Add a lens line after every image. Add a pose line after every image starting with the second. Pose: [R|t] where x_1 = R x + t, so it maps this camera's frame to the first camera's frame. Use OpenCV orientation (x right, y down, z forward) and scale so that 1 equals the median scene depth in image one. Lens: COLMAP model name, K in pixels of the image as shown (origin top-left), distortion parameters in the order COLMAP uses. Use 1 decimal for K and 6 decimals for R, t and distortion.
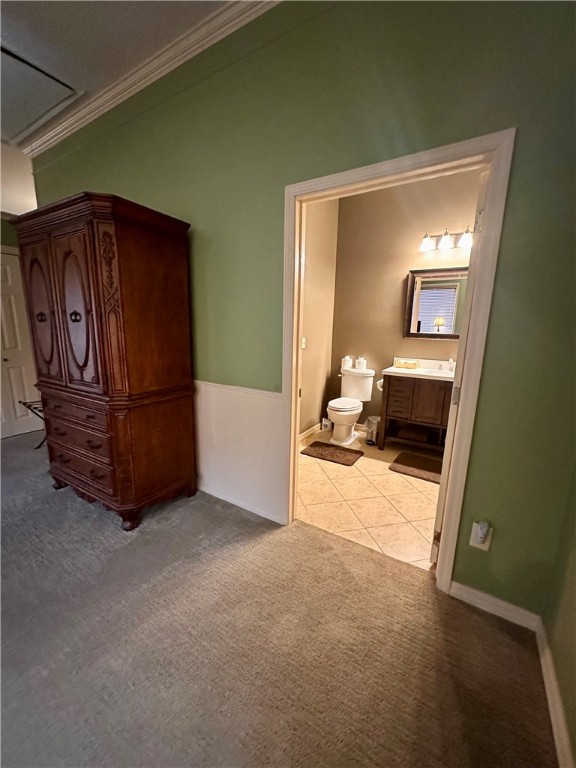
lens RADIAL K [[306.2, 0, 288.0], [0, 306.2, 384.0], [0, 0, 1]] dist [-0.000741, -0.000086]
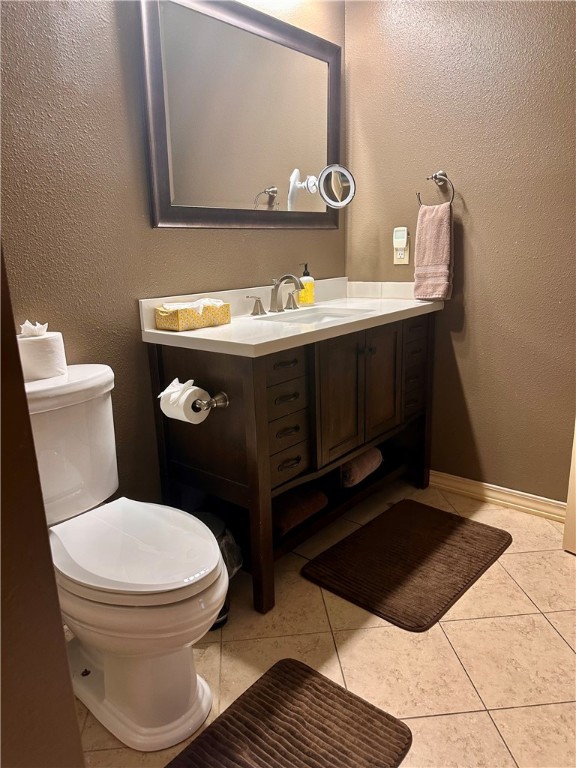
lens RADIAL K [[535.6, 0, 287.1], [0, 535.6, 392.0], [0, 0, 1]] dist [0.075354, -0.117013]
pose [[0.138949, -0.281831, 0.949349, -0.121146], [0.224520, 0.942651, 0.246981, -0.100757], [-0.964512, 0.178830, 0.194257, 0.811361]]
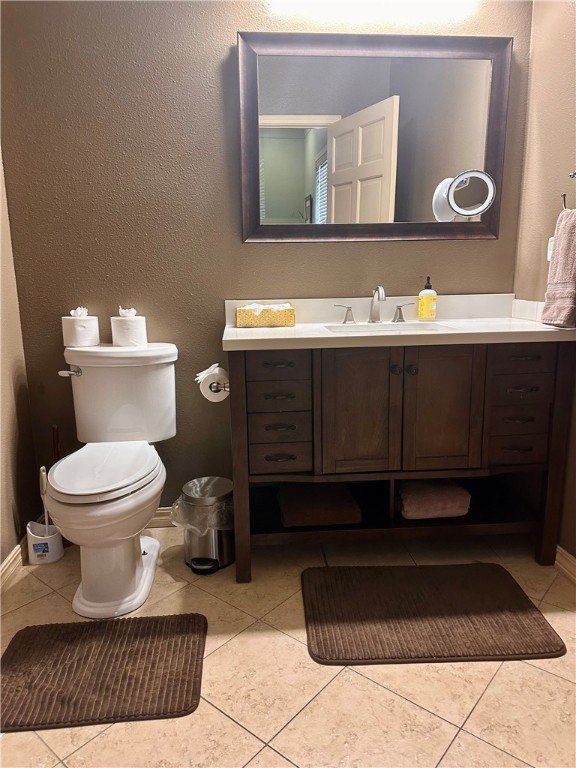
lens RADIAL K [[543.1, 0, 288.0], [0, 543.1, 384.0], [0, 0, 1]] dist [0.083828, -0.127914]
pose [[0.801925, -0.155074, 0.576947, 0.034983], [0.145317, 0.987352, 0.063402, -0.022064], [-0.579482, 0.032996, 0.814317, 0.472150]]
